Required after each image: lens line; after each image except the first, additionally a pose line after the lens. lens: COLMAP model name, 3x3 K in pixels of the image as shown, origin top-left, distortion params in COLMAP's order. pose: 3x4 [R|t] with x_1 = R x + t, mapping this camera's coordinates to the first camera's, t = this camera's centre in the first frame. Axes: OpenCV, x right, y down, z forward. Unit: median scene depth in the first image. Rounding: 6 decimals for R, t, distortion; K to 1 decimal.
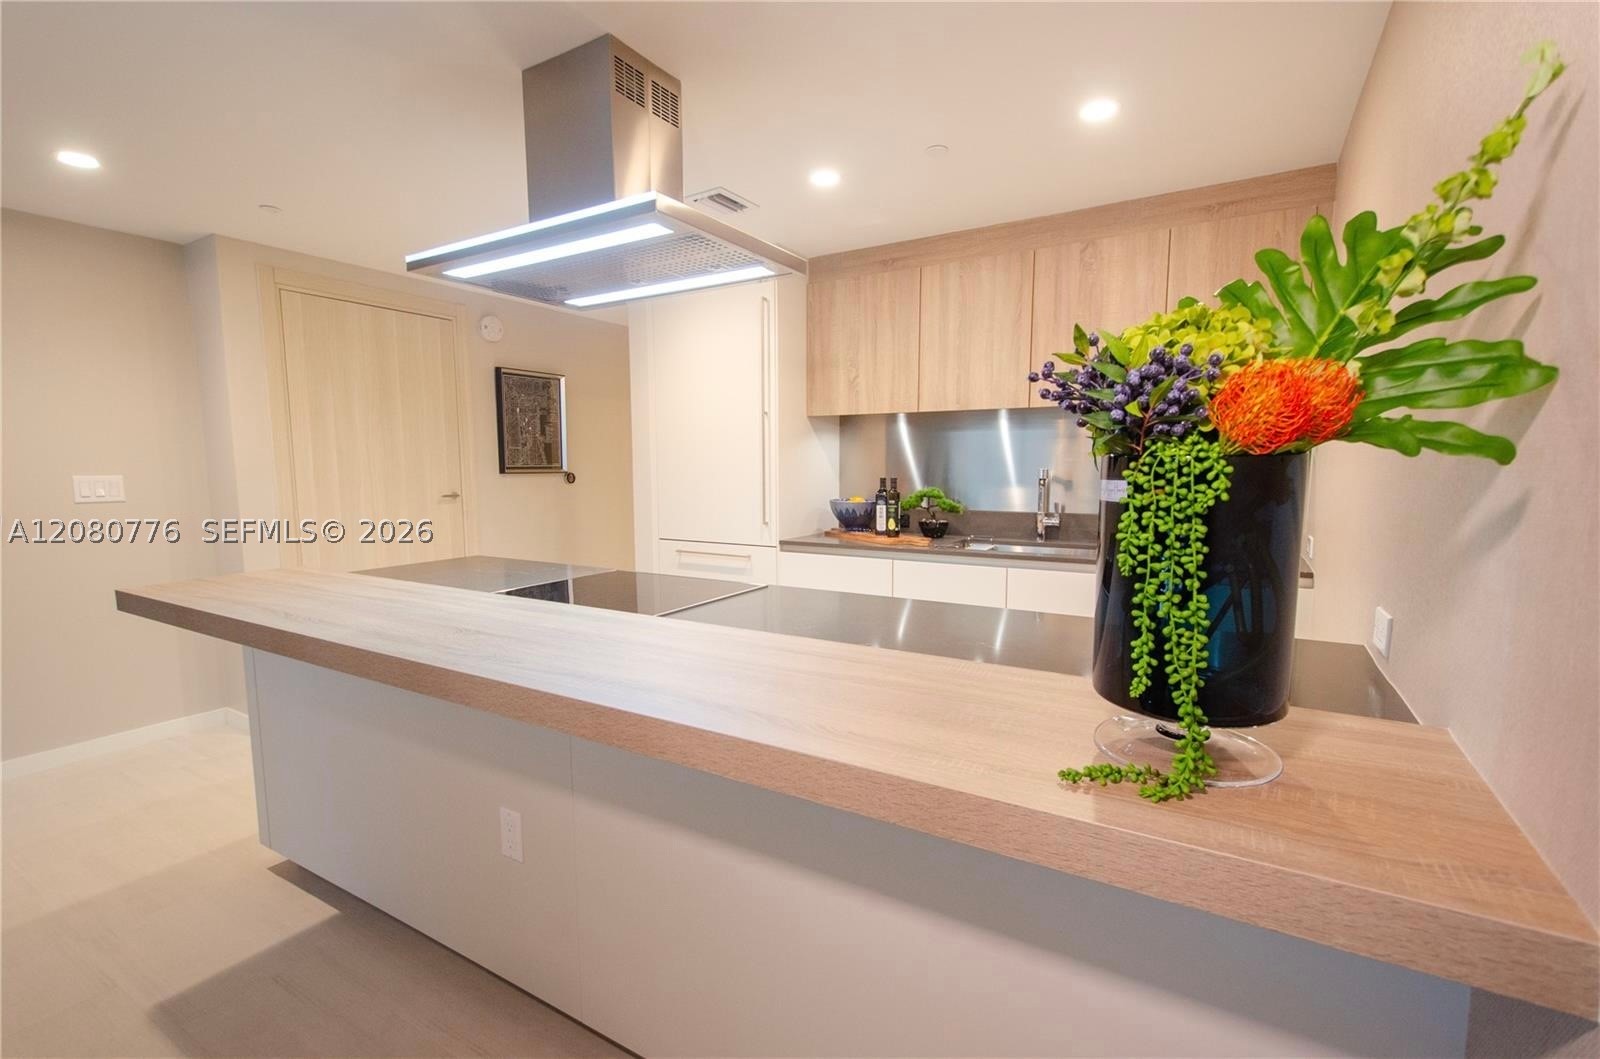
lens RADIAL K [[695.6, 0, 798.3], [0, 695.6, 532.4], [0, 0, 1]] dist [0.019590, -0.012805]
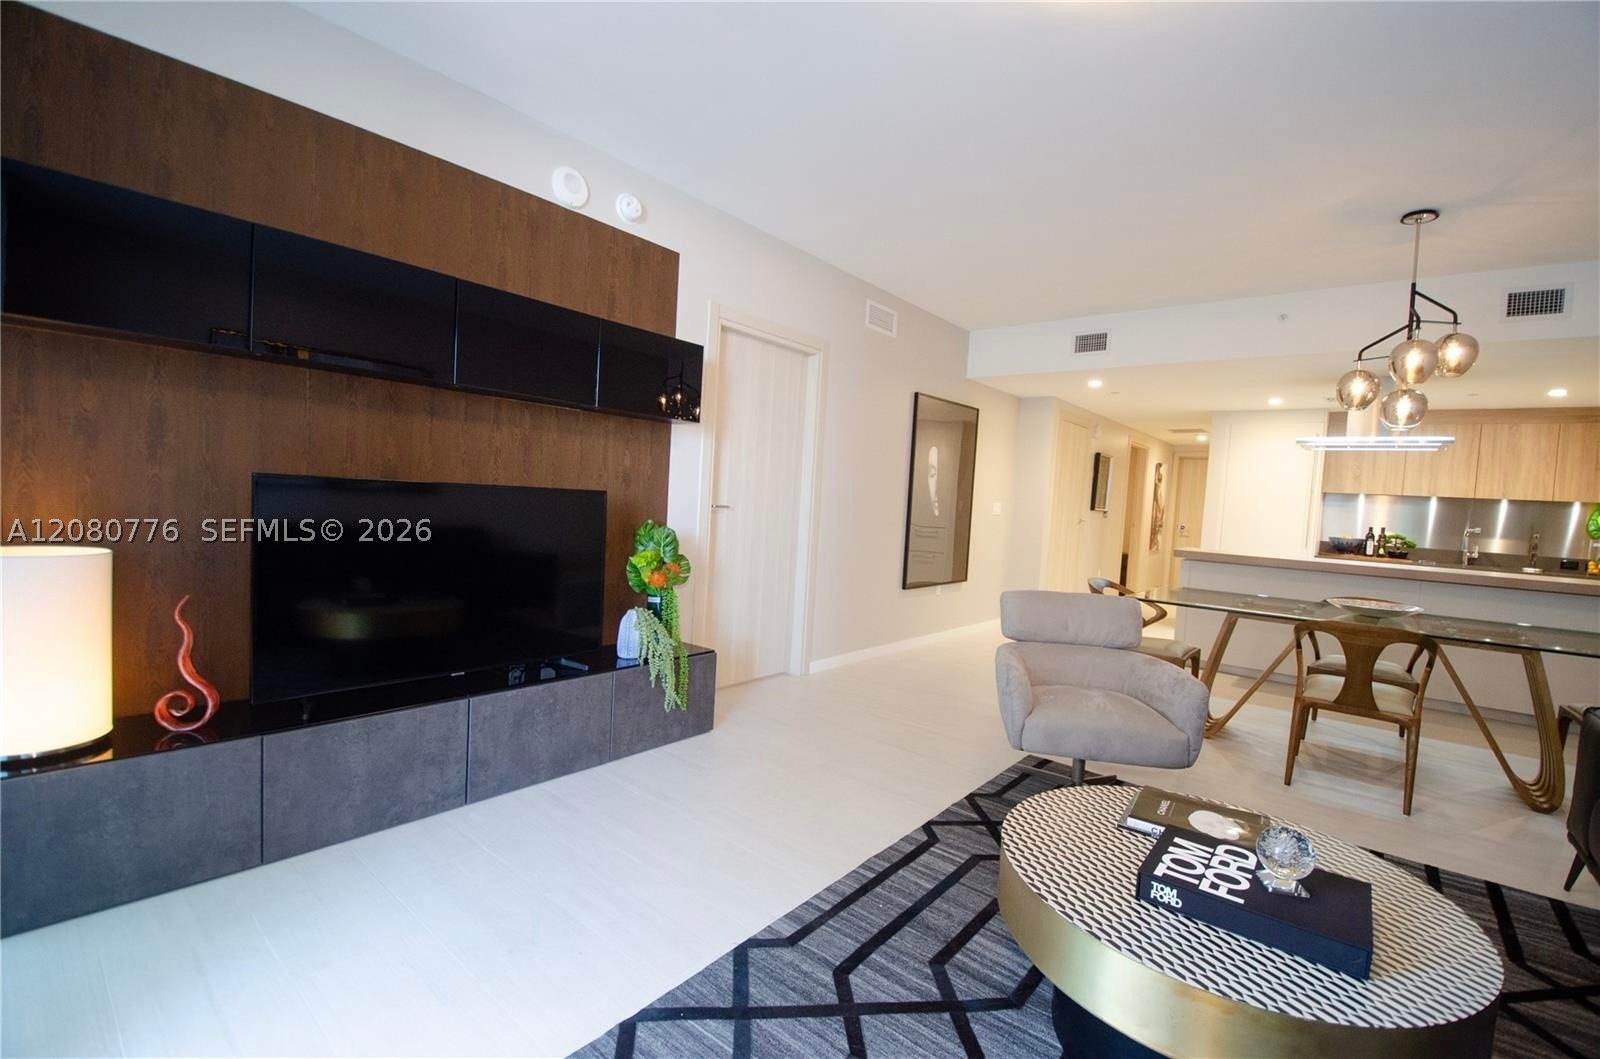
lens RADIAL K [[695.6, 0, 808.9], [0, 695.6, 528.0], [0, 0, 1]] dist [0.019590, -0.012805]
pose [[0.989772, 0.069240, -0.124727, -1.229833], [-0.076848, 0.995397, -0.057255, 0.162489], [0.120189, 0.066255, 0.990538, -1.162874]]
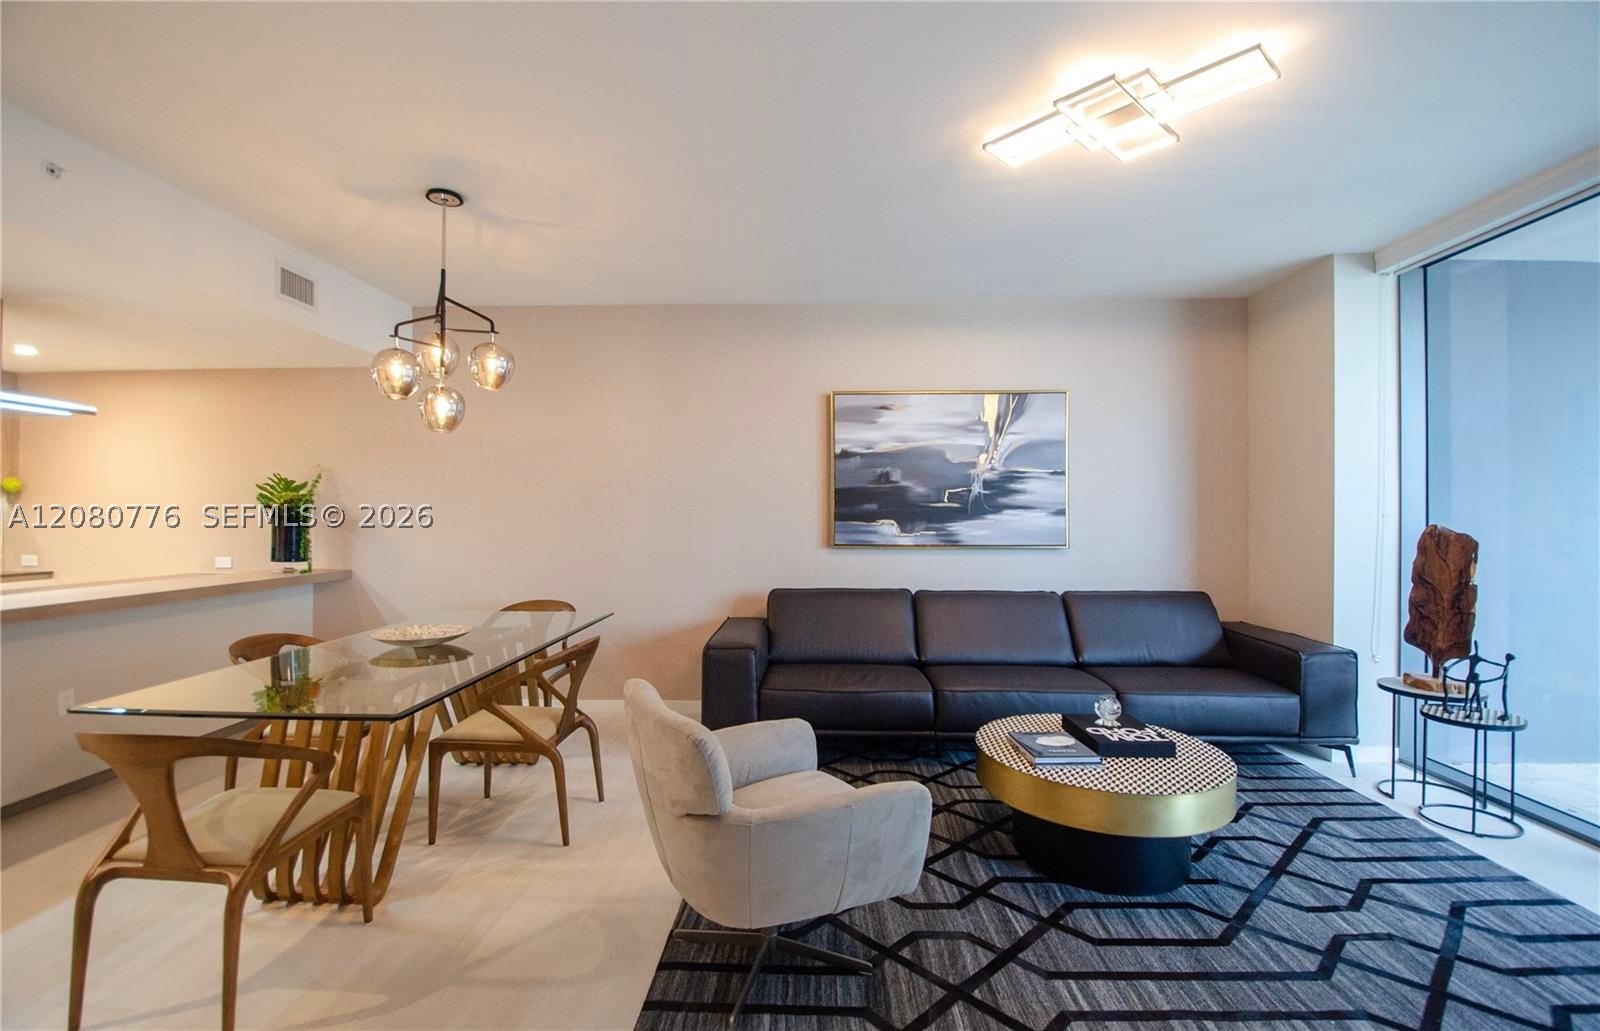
lens RADIAL K [[703.2, 0, 800.6], [0, 703.2, 508.8], [0, 0, 1]] dist [-0.003125, -0.009878]
pose [[-0.498087, 0.012791, 0.867033, -1.550790], [0.089821, 0.995274, 0.036917, 0.000055], [-0.862462, 0.096266, -0.496882, 0.040852]]
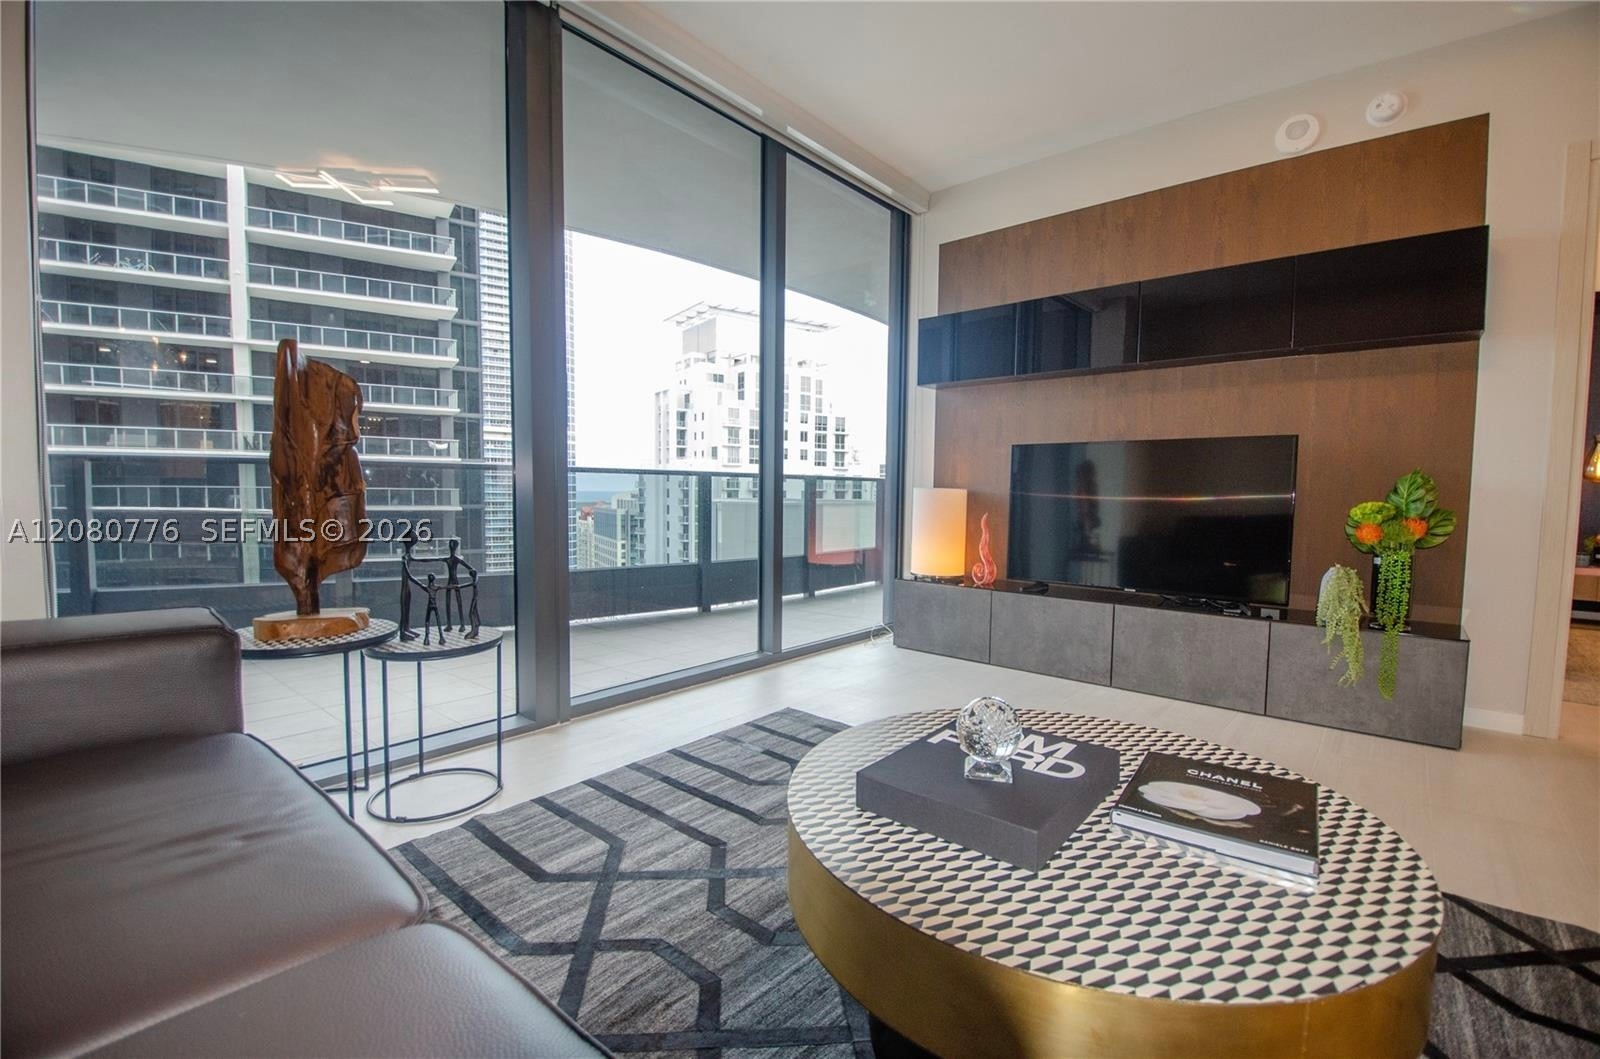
lens RADIAL K [[695.6, 0, 794.1], [0, 695.6, 533.5], [0, 0, 1]] dist [0.019590, -0.012805]
pose [[-0.156625, 0.065951, -0.985454, -0.642585], [-0.110749, 0.990303, 0.083877, 0.200341], [0.981429, 0.122276, -0.147802, -0.749992]]
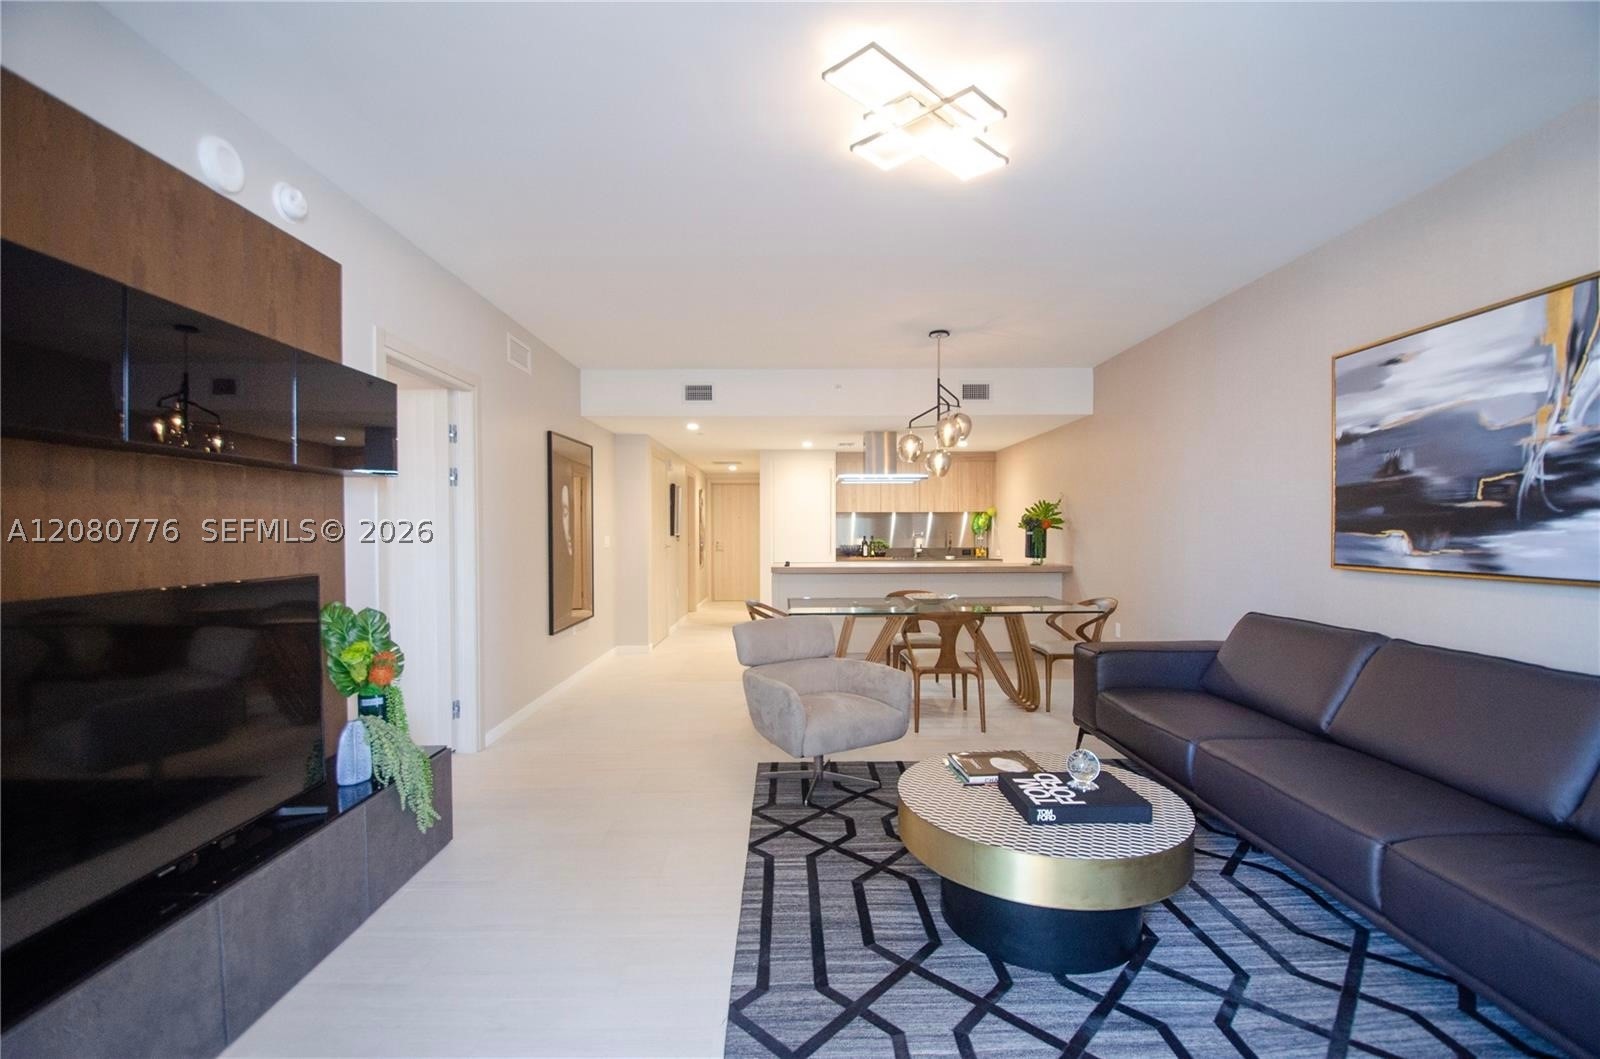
lens RADIAL K [[695.6, 0, 796.6], [0, 695.6, 534.9], [0, 0, 1]] dist [0.019590, -0.012805]
pose [[0.844606, -0.002306, 0.535384, -1.589258], [0.054496, 0.995167, -0.081684, 0.126664], [-0.532608, 0.098167, 0.840650, -1.144416]]
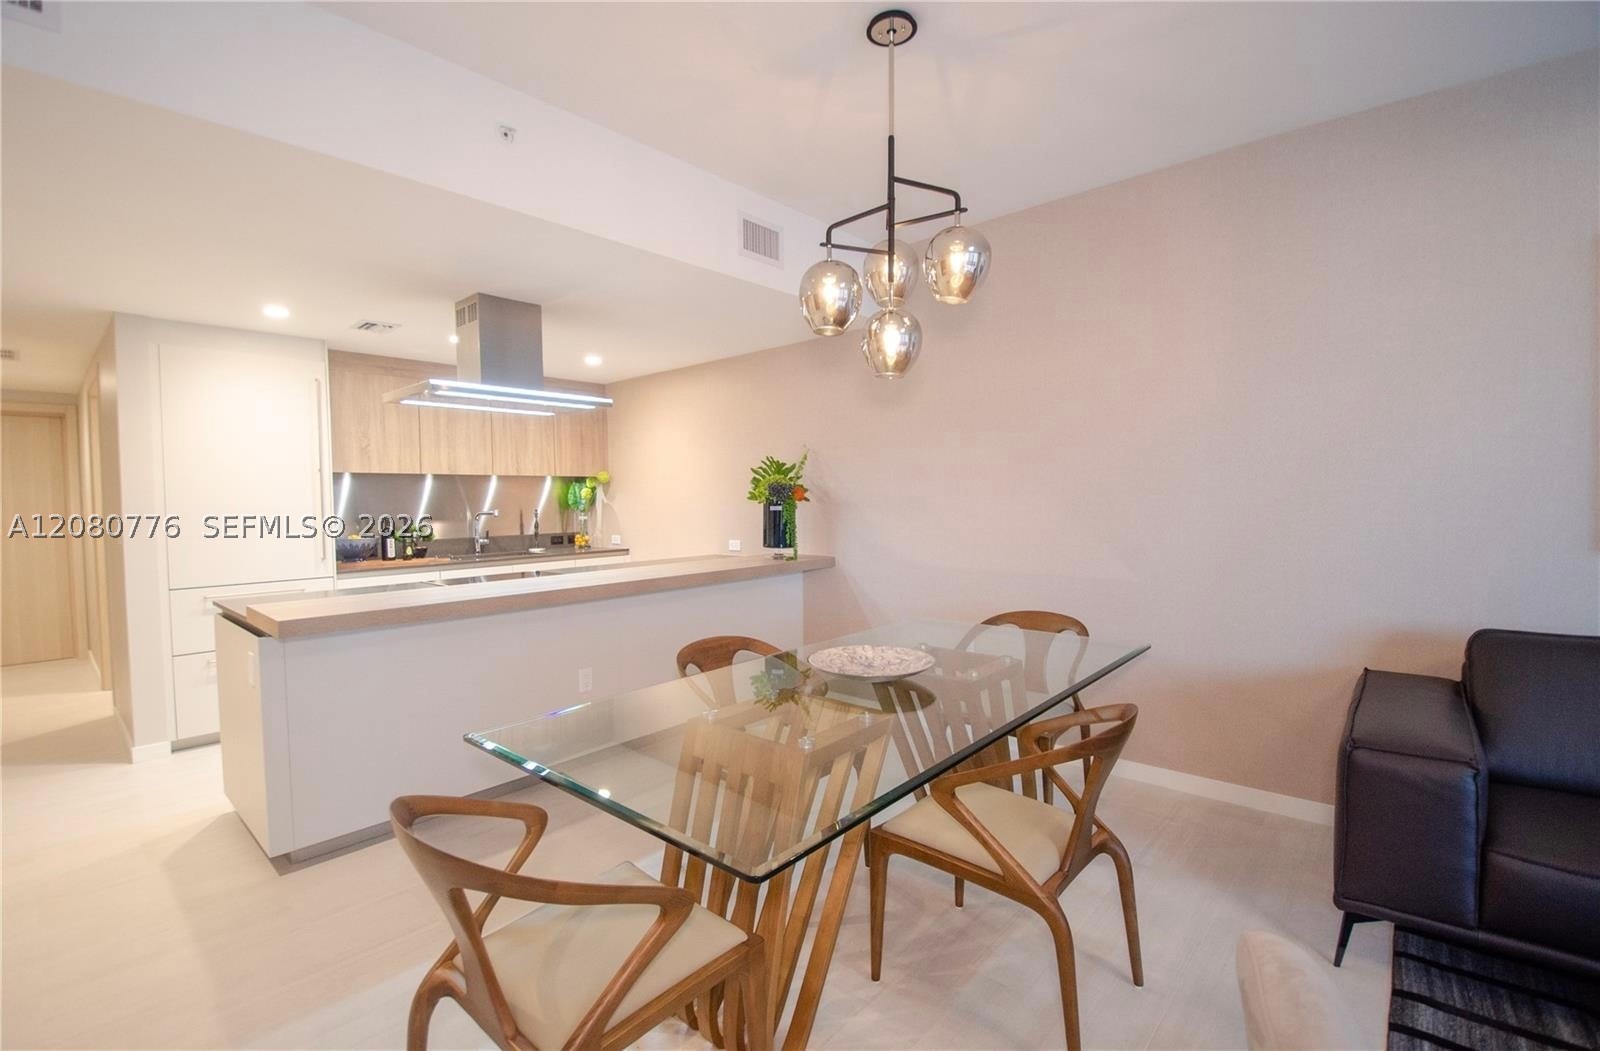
lens RADIAL K [[695.6, 0, 799.5], [0, 695.6, 533.1], [0, 0, 1]] dist [0.019590, -0.012805]
pose [[0.165865, -0.045705, 0.985089, -1.160036], [0.115865, 0.992910, 0.026559, 0.006904], [-0.979318, 0.109732, 0.169984, -0.032087]]
